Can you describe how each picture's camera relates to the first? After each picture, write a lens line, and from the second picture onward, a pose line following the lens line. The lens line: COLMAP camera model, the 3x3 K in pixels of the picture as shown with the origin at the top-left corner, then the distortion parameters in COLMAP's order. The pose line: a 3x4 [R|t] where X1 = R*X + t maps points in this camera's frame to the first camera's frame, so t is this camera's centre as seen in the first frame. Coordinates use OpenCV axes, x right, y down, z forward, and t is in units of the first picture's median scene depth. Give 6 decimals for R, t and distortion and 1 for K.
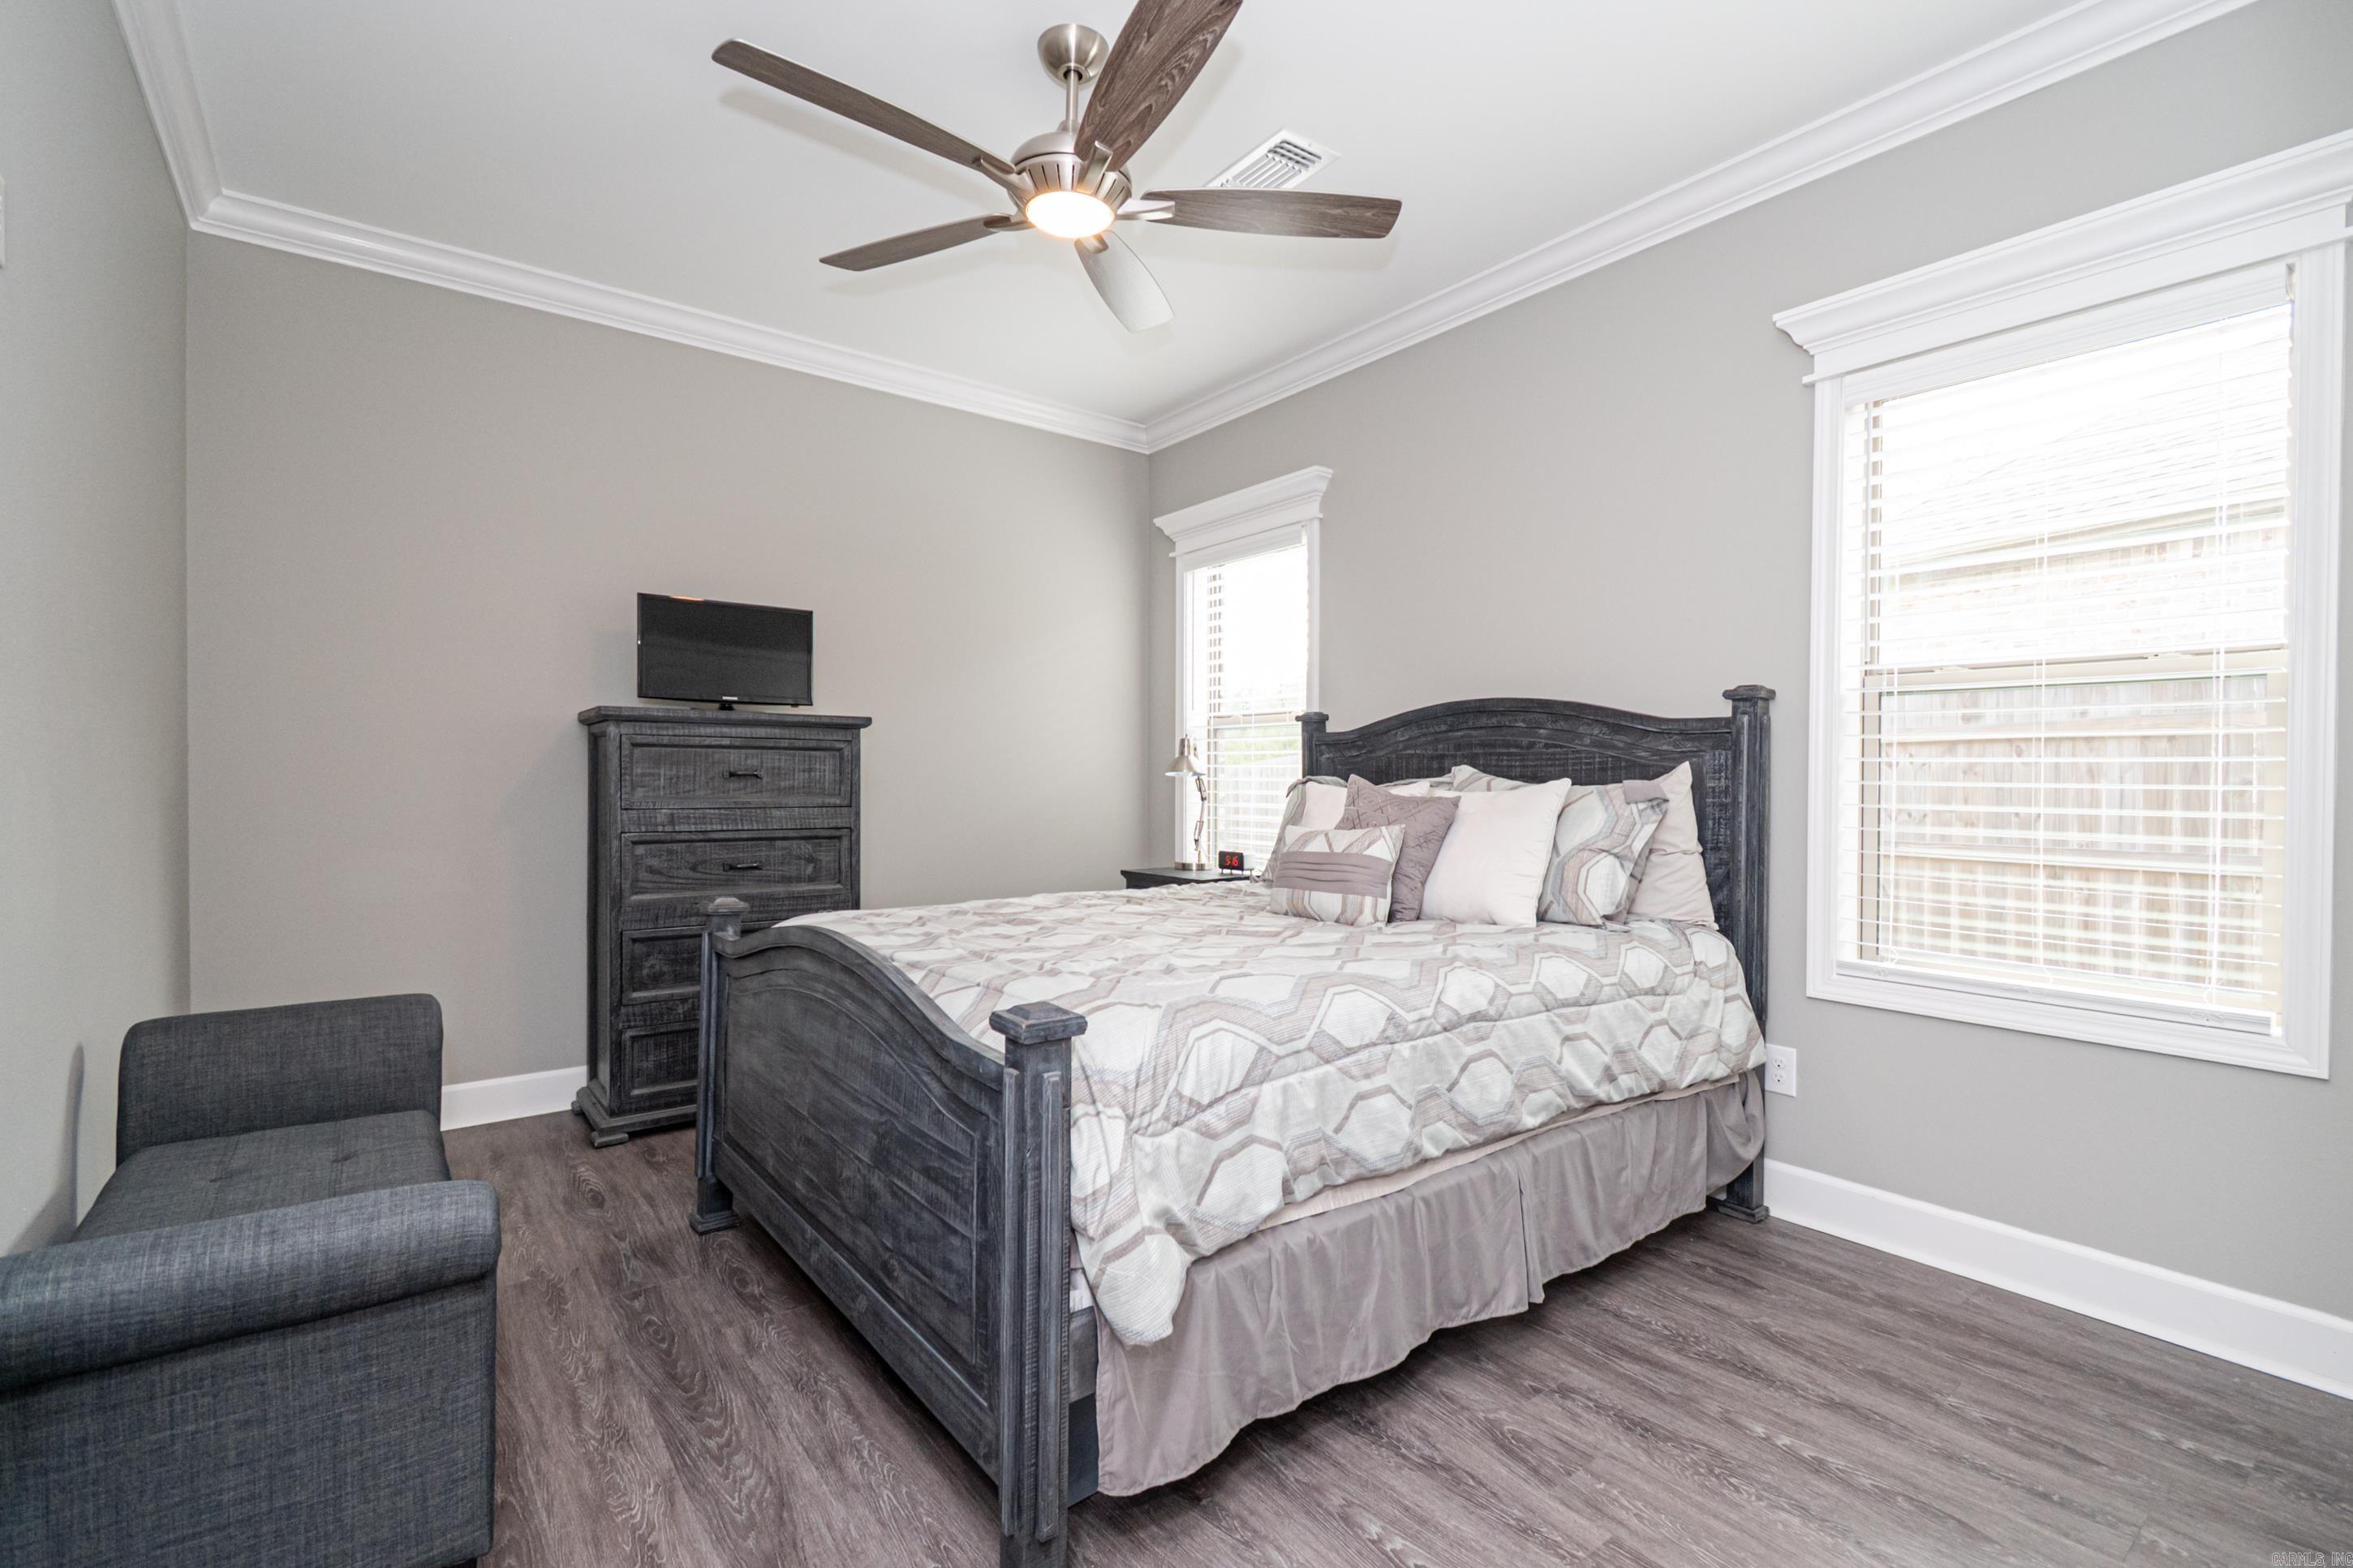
lens RADIAL K [[1048.0, 0, 1176.9], [0, 1048.0, 772.9], [0, 0, 1]] dist [0.010027, -0.004357]
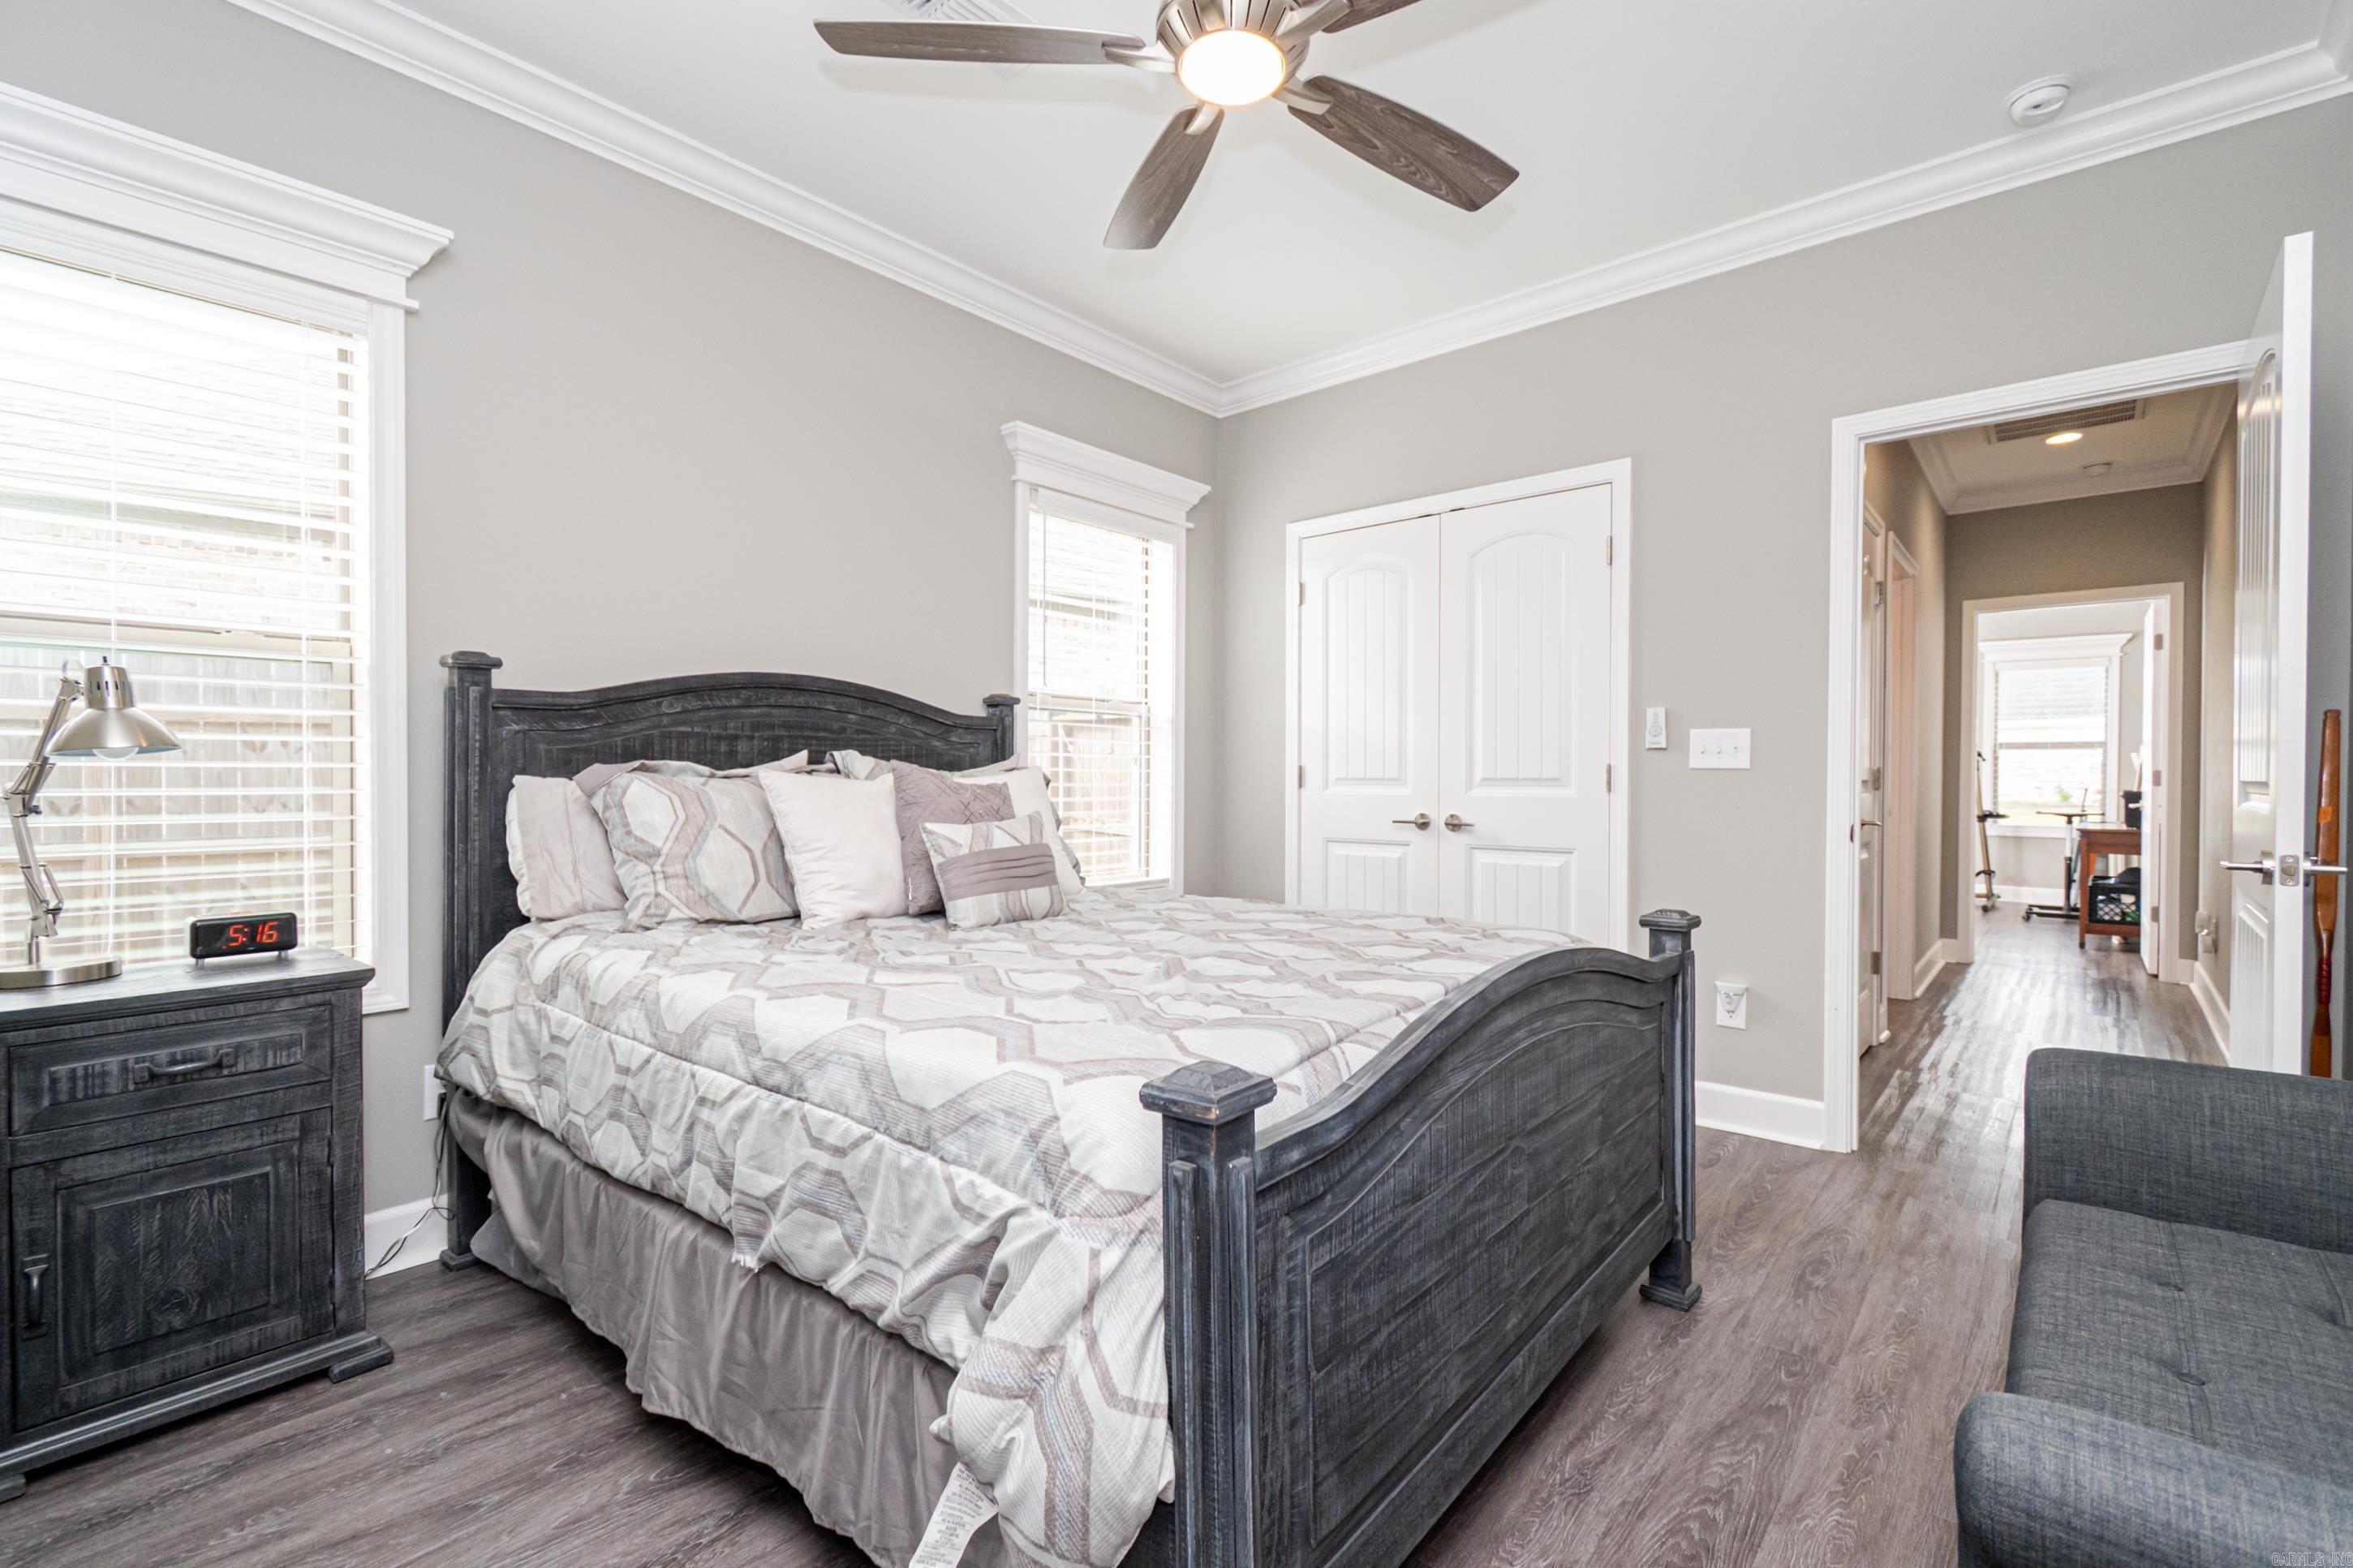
lens RADIAL K [[1048.0, 0, 1180.4], [0, 1048.0, 778.7], [0, 0, 1]] dist [0.010027, -0.004357]
pose [[-0.212760, -0.015209, 0.976986, -0.673378], [-0.012376, 0.999841, 0.012870, 0.001886], [-0.977026, -0.009353, -0.212914, 0.913470]]
